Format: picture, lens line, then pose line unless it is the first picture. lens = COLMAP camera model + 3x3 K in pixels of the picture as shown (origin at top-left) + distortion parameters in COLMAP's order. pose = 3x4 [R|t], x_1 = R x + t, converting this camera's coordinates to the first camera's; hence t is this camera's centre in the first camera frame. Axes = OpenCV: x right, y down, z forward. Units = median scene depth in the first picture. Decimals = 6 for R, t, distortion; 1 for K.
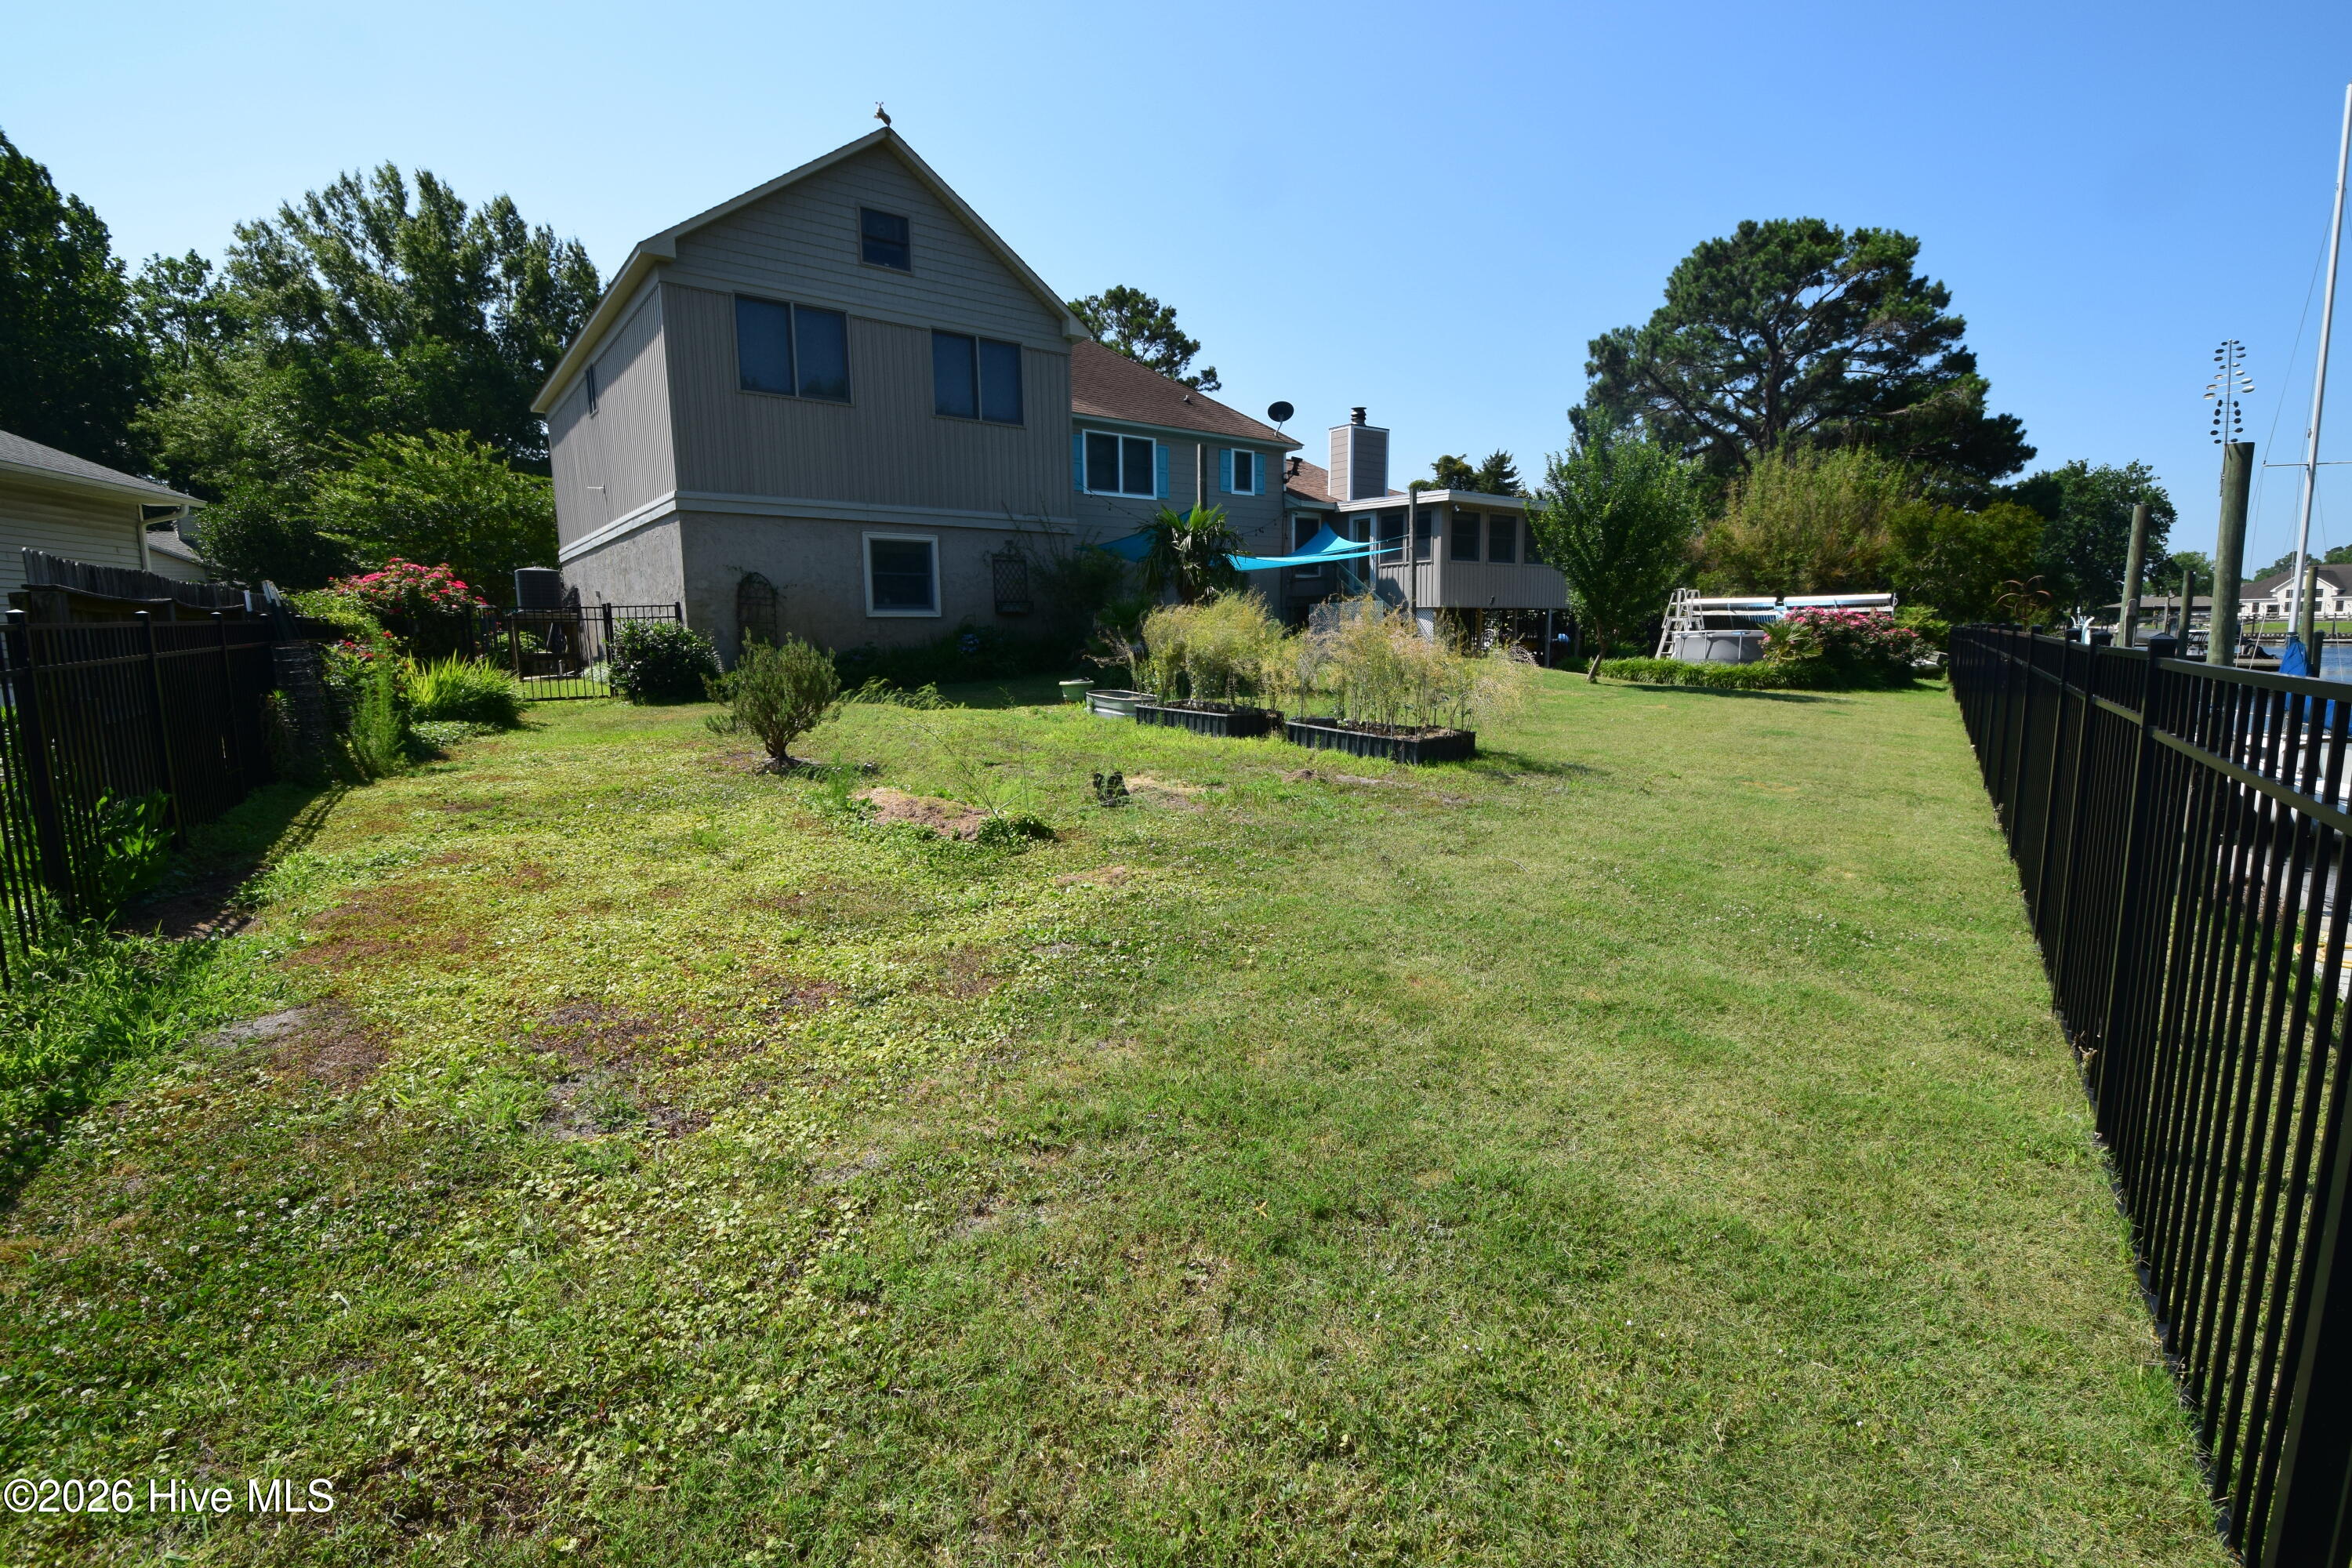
lens RADIAL K [[959.2, 0, 1176.0], [0, 959.2, 784.0], [0, 0, 1]] dist [-0.014192, -0.000348]
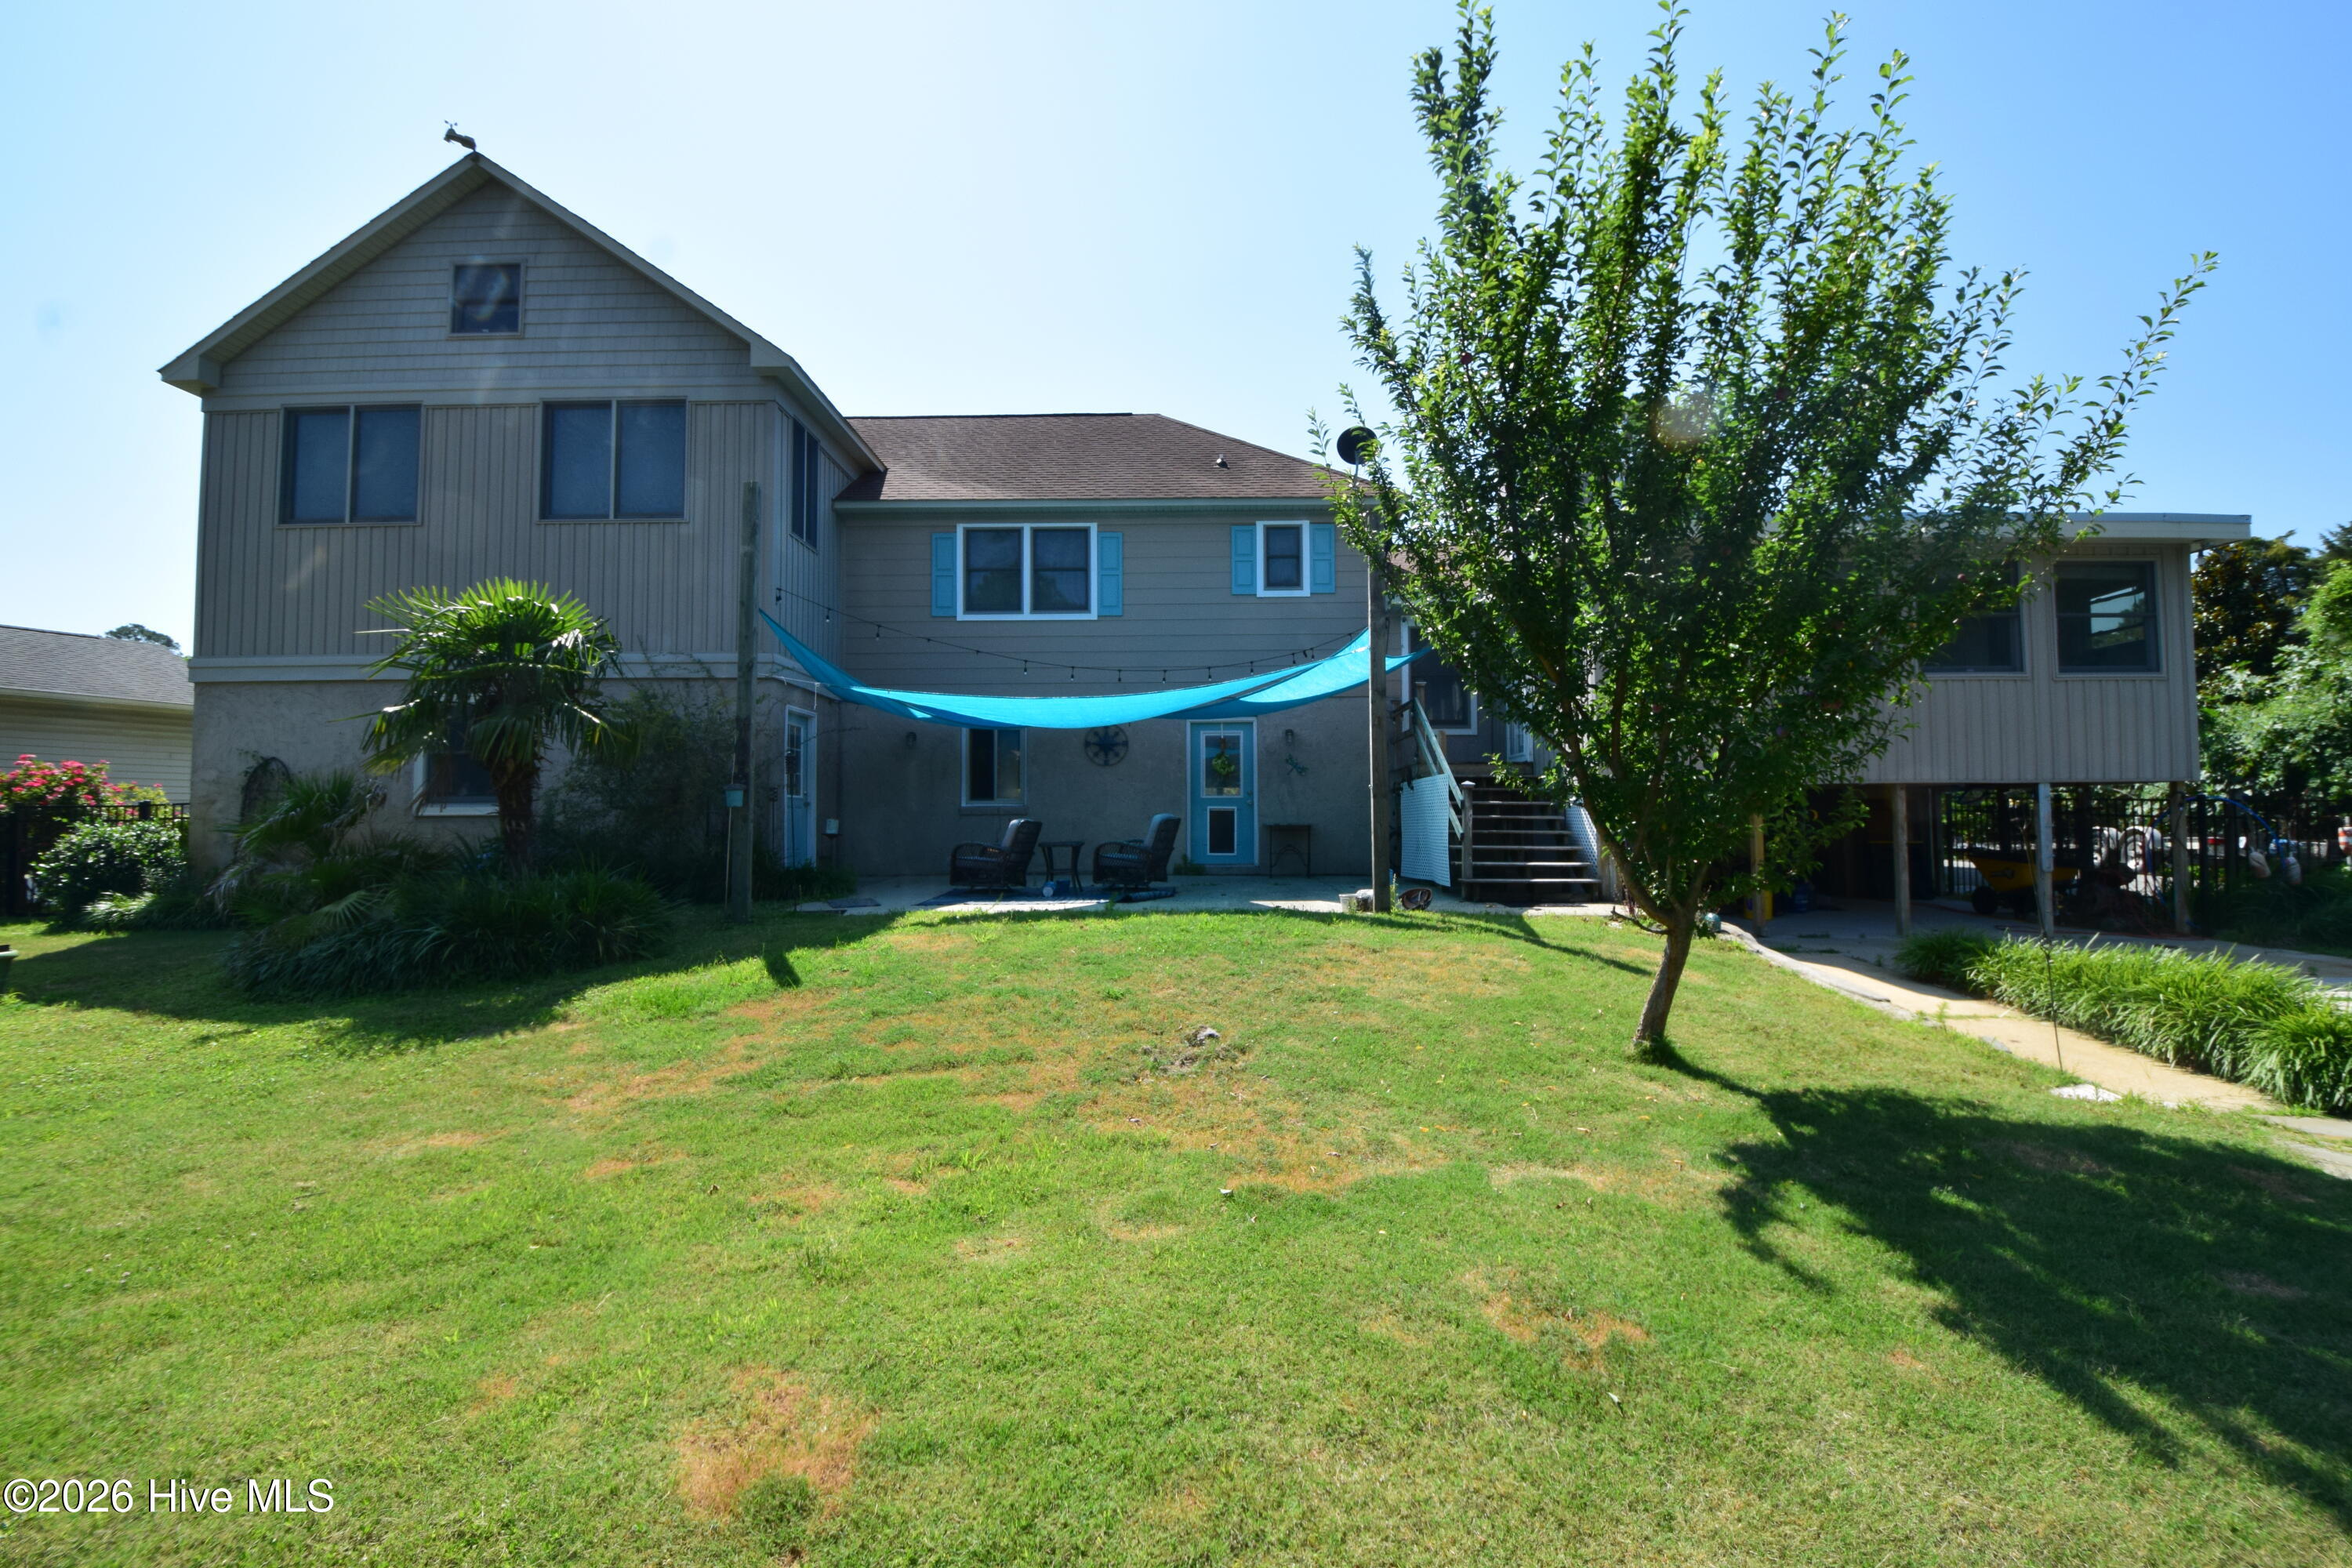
lens RADIAL K [[959.2, 0, 1176.0], [0, 959.2, 784.0], [0, 0, 1]] dist [-0.014192, -0.000348]
pose [[0.796003, -0.013890, -0.605133, 0.384558], [-0.099766, 0.983053, -0.153799, -0.108673], [0.597013, 0.182797, 0.781128, 0.583778]]
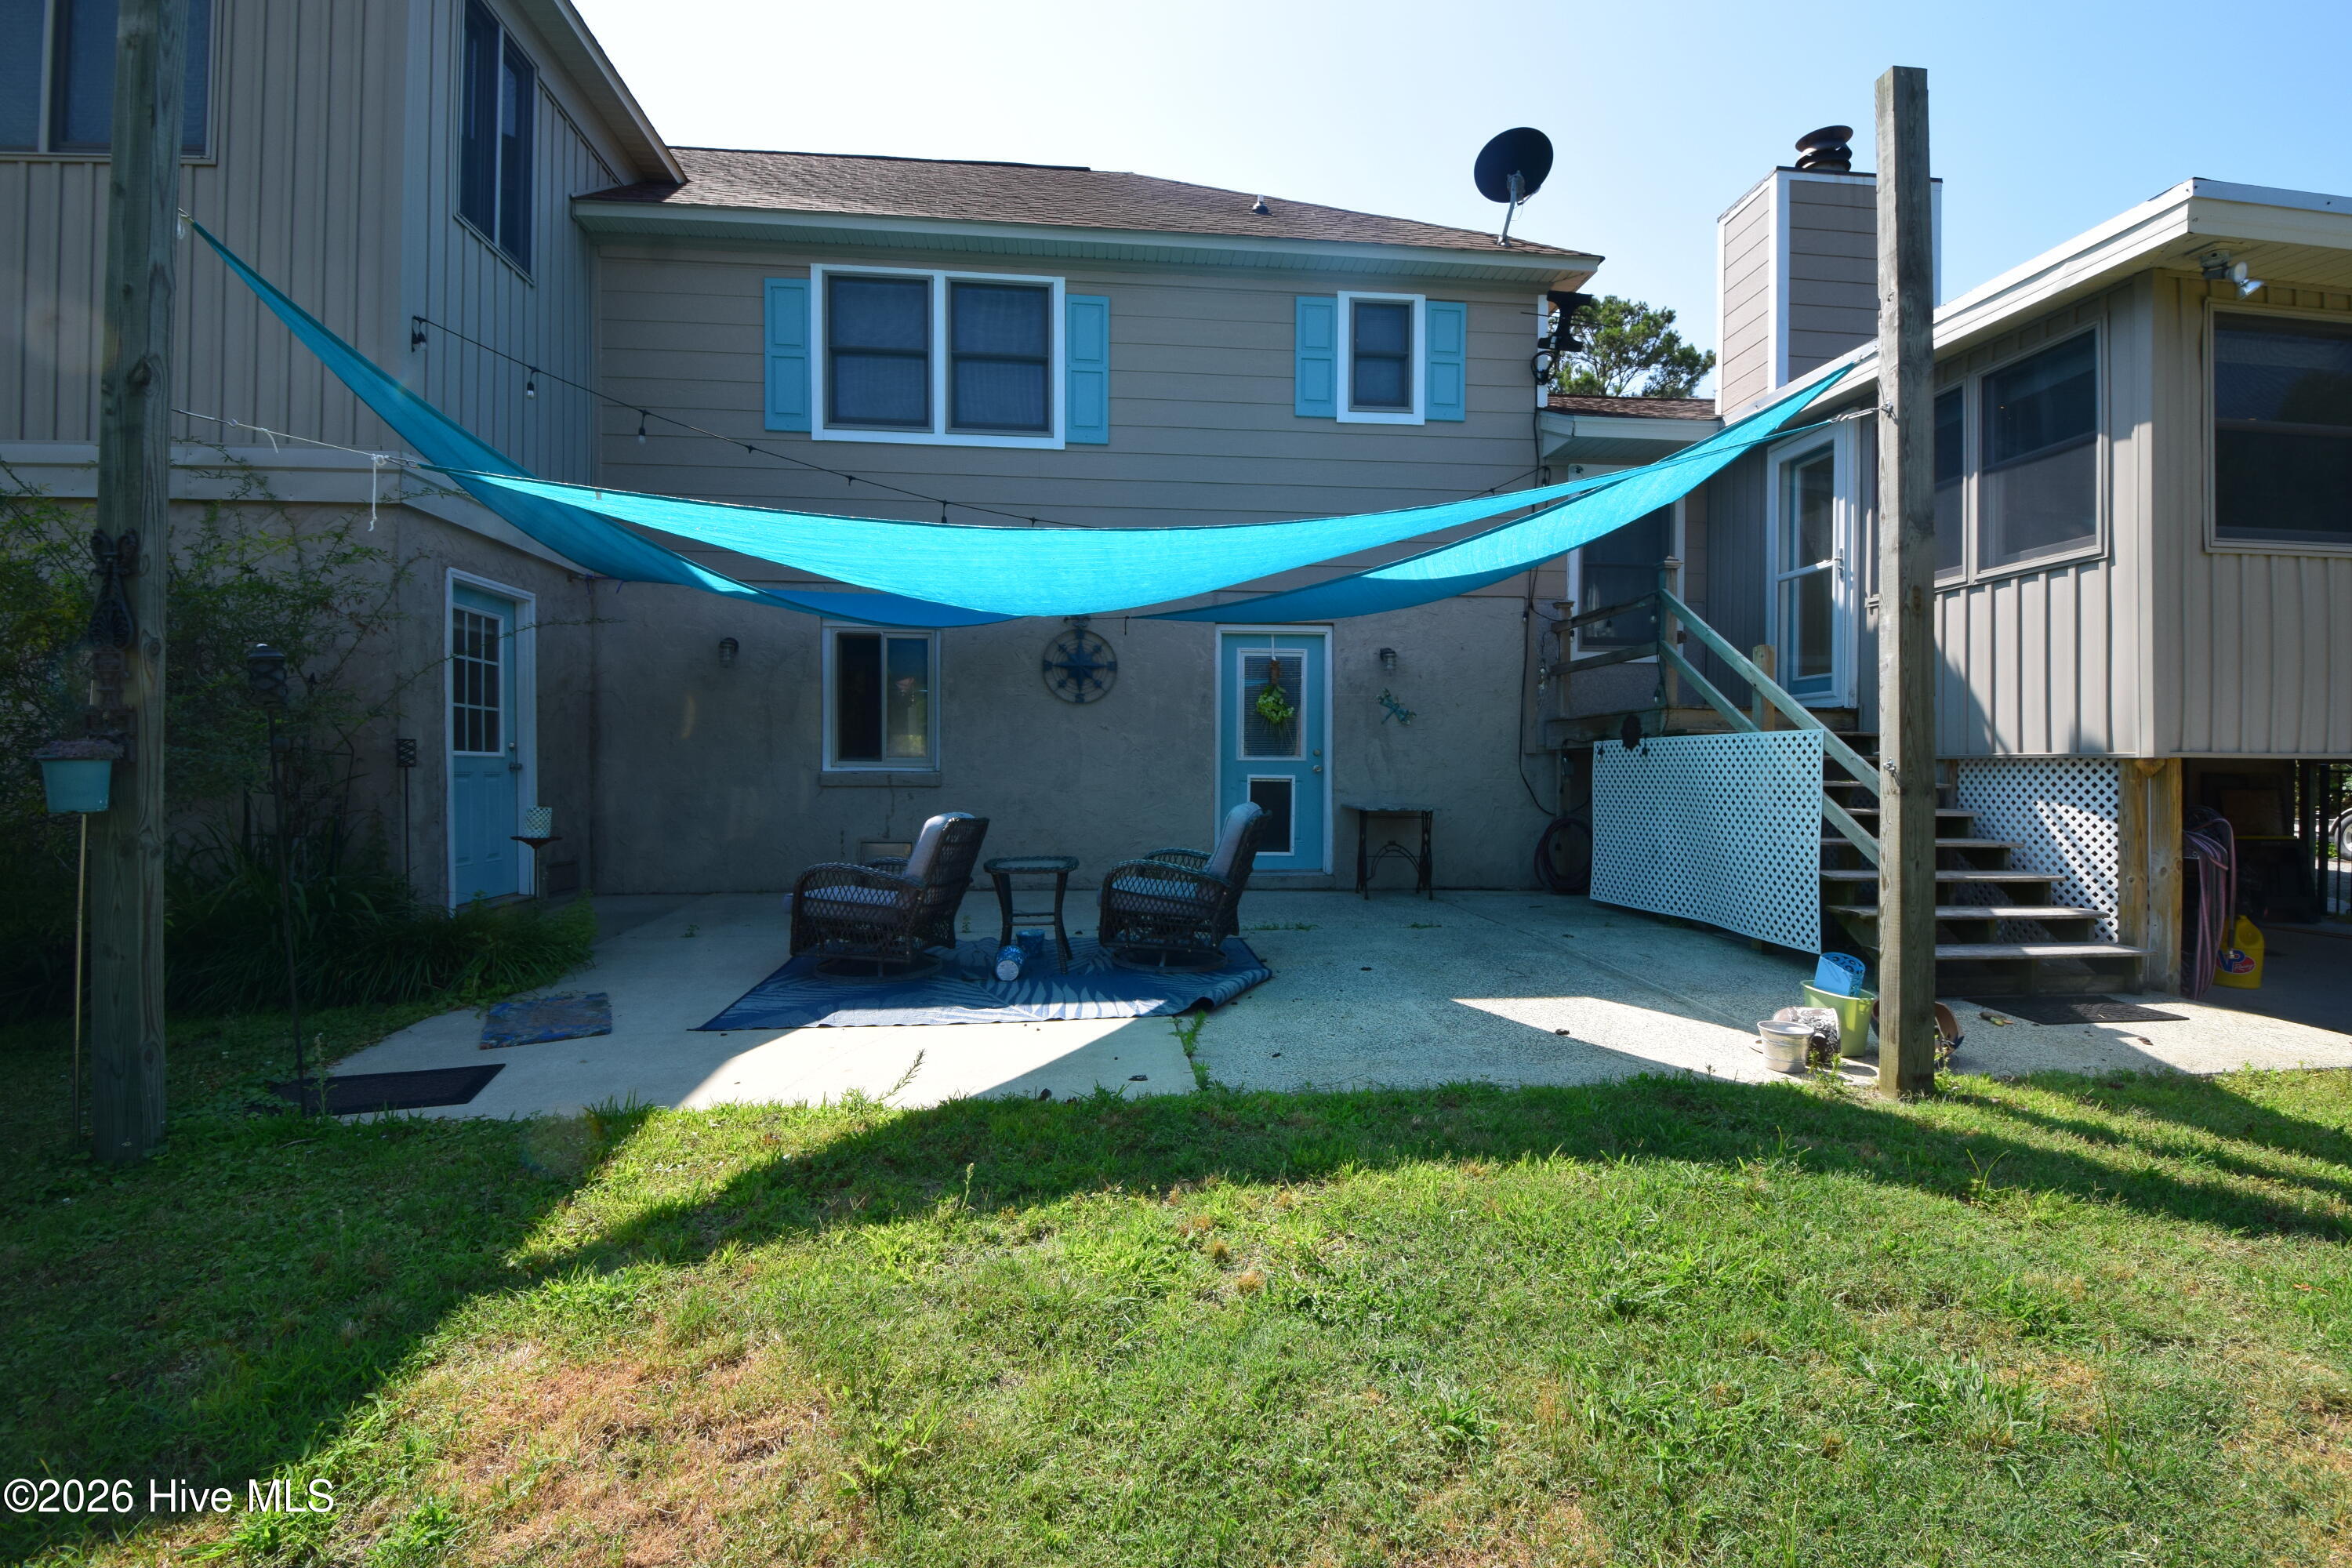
lens RADIAL K [[1006.7, 0, 1194.2], [0, 1006.7, 792.5], [0, 0, 1]] dist [0.001940, -0.023558]
pose [[0.863165, 0.030377, -0.504007, 0.209043], [-0.094292, 0.990326, -0.101797, -0.142254], [0.496039, 0.135392, 0.857680, 0.734269]]
